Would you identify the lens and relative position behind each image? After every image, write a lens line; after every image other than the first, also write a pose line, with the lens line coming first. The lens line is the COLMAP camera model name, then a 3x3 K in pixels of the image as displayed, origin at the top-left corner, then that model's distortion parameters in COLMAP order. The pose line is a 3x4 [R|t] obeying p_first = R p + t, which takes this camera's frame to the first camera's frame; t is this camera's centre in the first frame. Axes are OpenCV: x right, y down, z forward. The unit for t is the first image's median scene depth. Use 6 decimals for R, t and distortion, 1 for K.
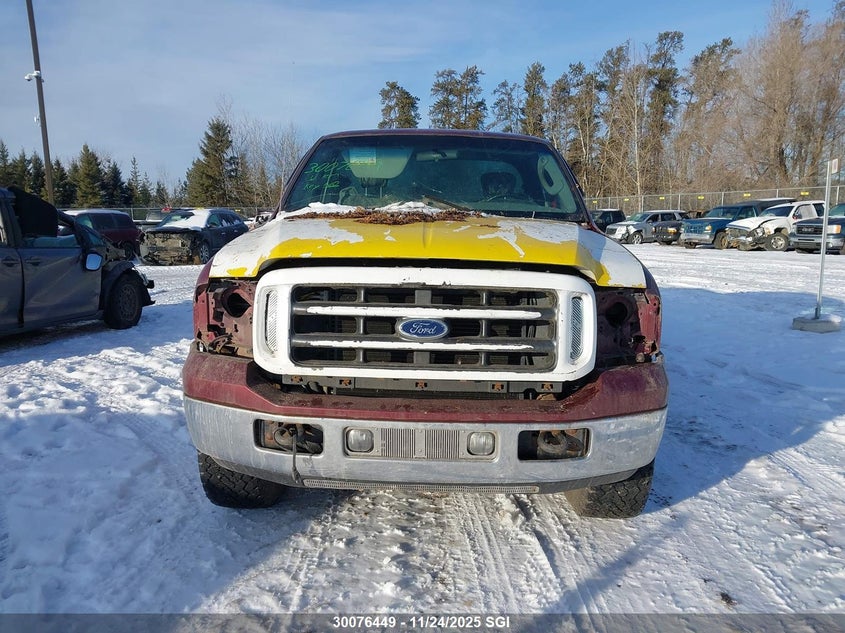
lens RADIAL K [[659.2, 0, 417.0], [0, 659.2, 316.0], [0, 0, 1]] dist [0.020146, -0.023798]
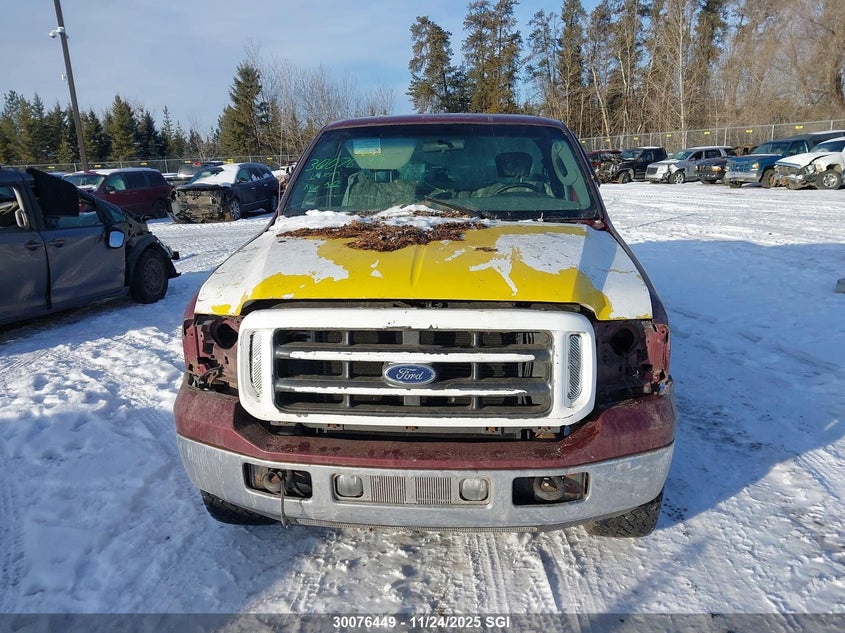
lens RADIAL K [[659.2, 0, 417.0], [0, 659.2, 316.0], [0, 0, 1]] dist [0.020146, -0.023798]
pose [[0.998084, -0.017010, -0.059488, 0.053662], [0.022366, 0.995640, 0.090563, -0.104223], [0.057688, -0.091720, 0.994112, 0.041054]]
